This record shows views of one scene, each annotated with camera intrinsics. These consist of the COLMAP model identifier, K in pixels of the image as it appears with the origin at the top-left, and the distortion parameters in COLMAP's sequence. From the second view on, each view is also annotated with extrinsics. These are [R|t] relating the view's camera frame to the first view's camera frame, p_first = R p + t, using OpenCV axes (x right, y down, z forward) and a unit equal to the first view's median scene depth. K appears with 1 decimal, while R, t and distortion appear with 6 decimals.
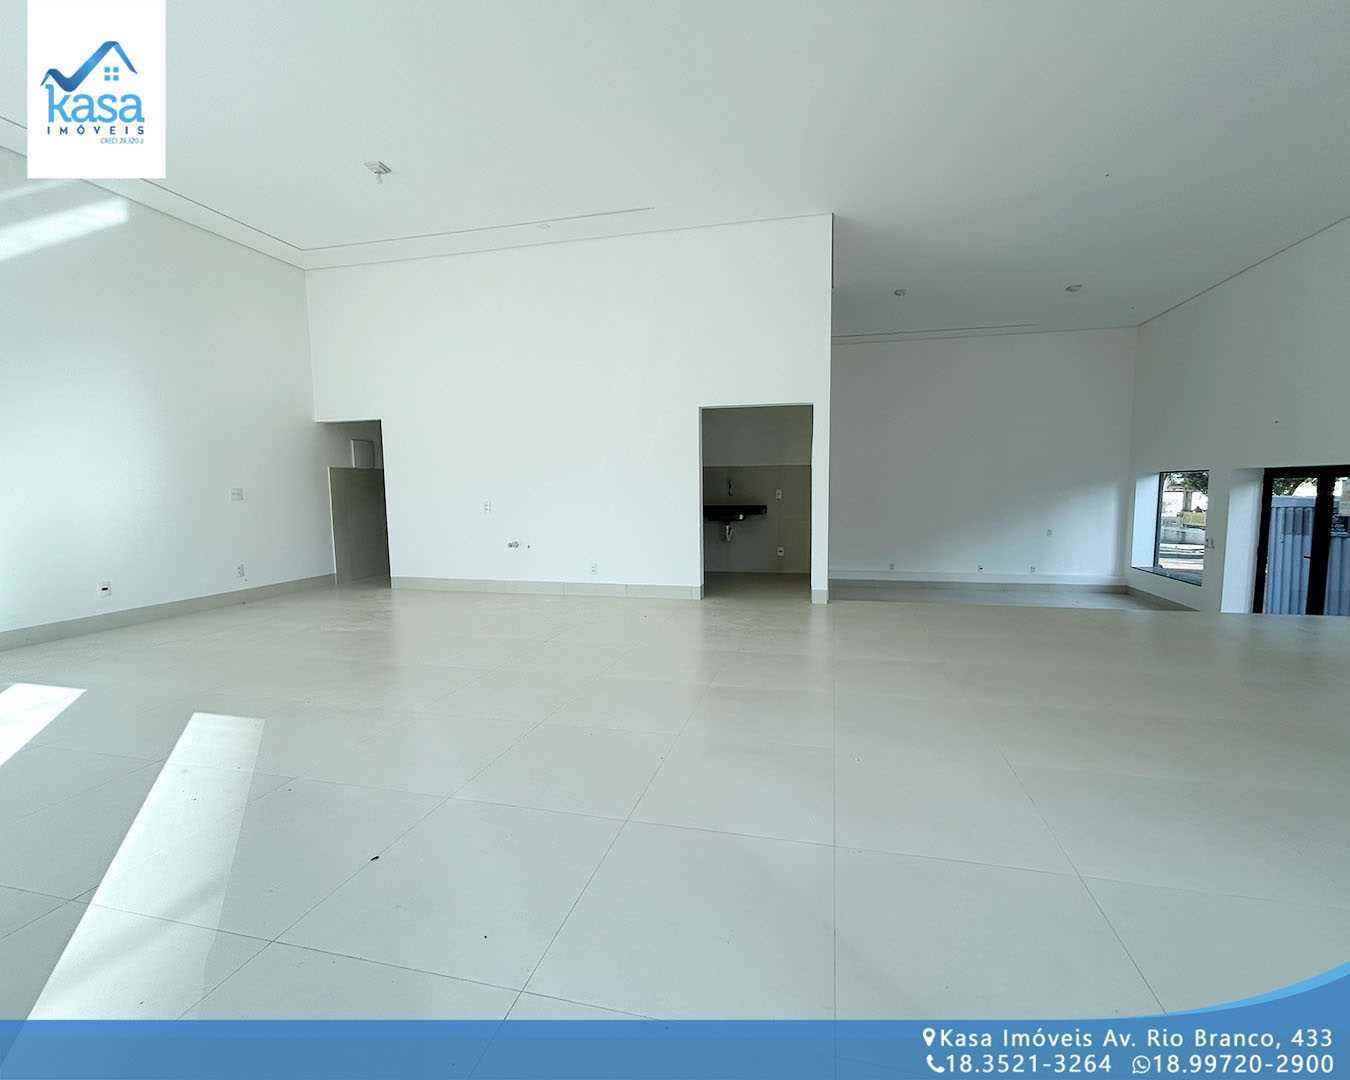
lens RADIAL K [[578.0, 0, 705.2], [0, 578.0, 538.1], [0, 0, 1]] dist [0.022376, 0.000050]
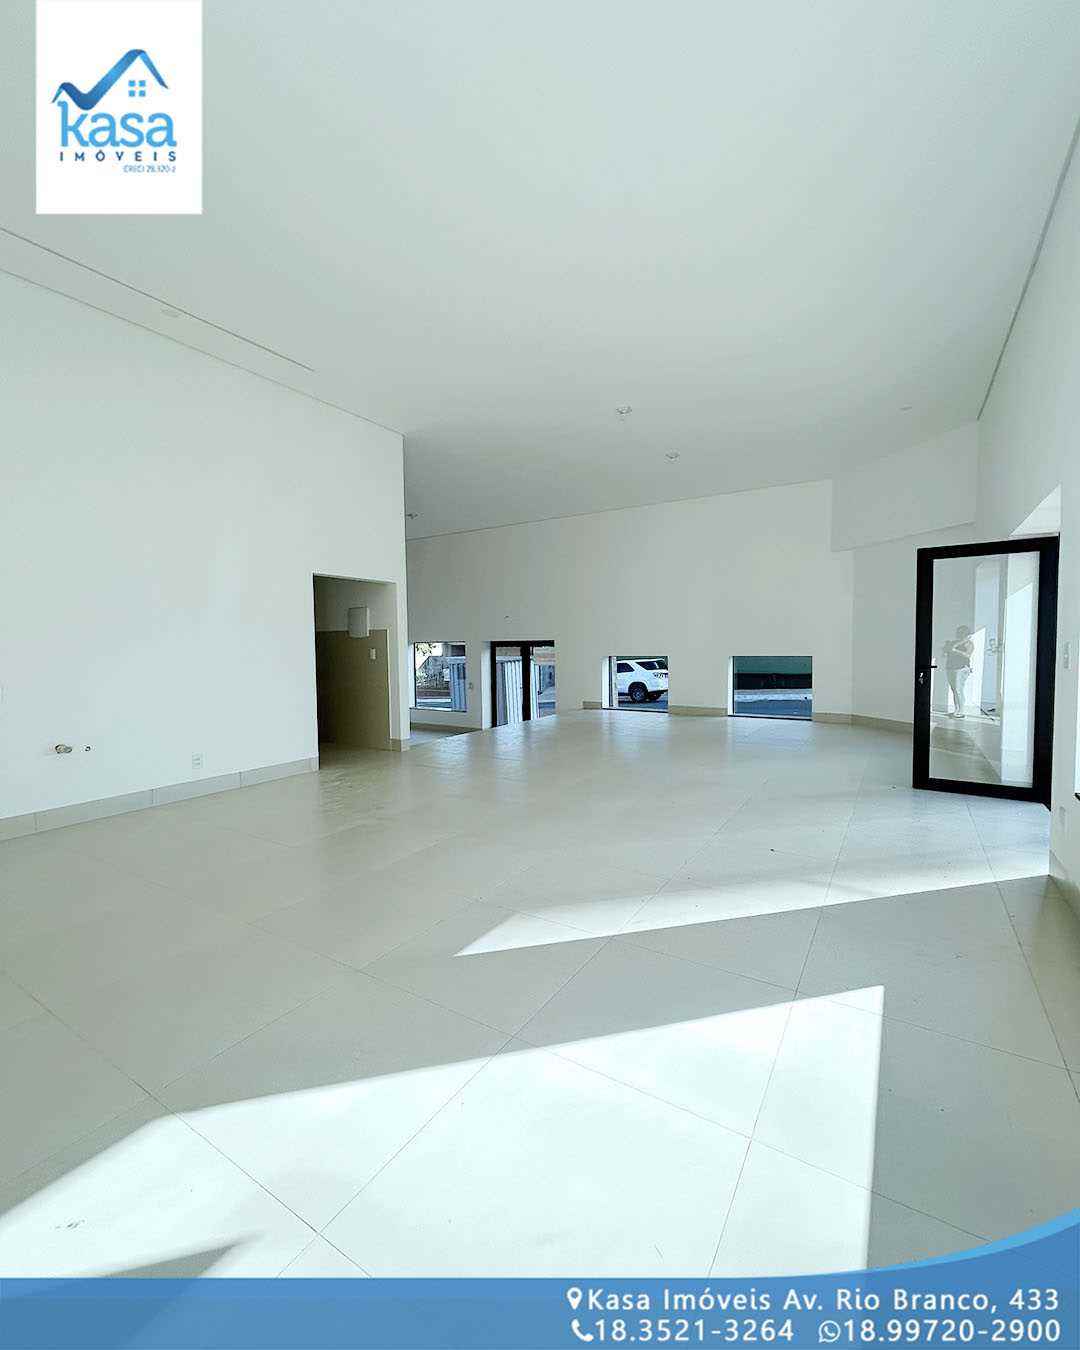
lens RADIAL K [[578.0, 0, 540.0], [0, 578.0, 675.0], [0, 0, 1]] dist [0.022376, 0.000050]
pose [[0.327070, -0.043354, 0.944005, -0.804512], [0.091244, 0.995729, 0.014116, -0.031983], [-0.940585, 0.081518, 0.329629, 0.331926]]
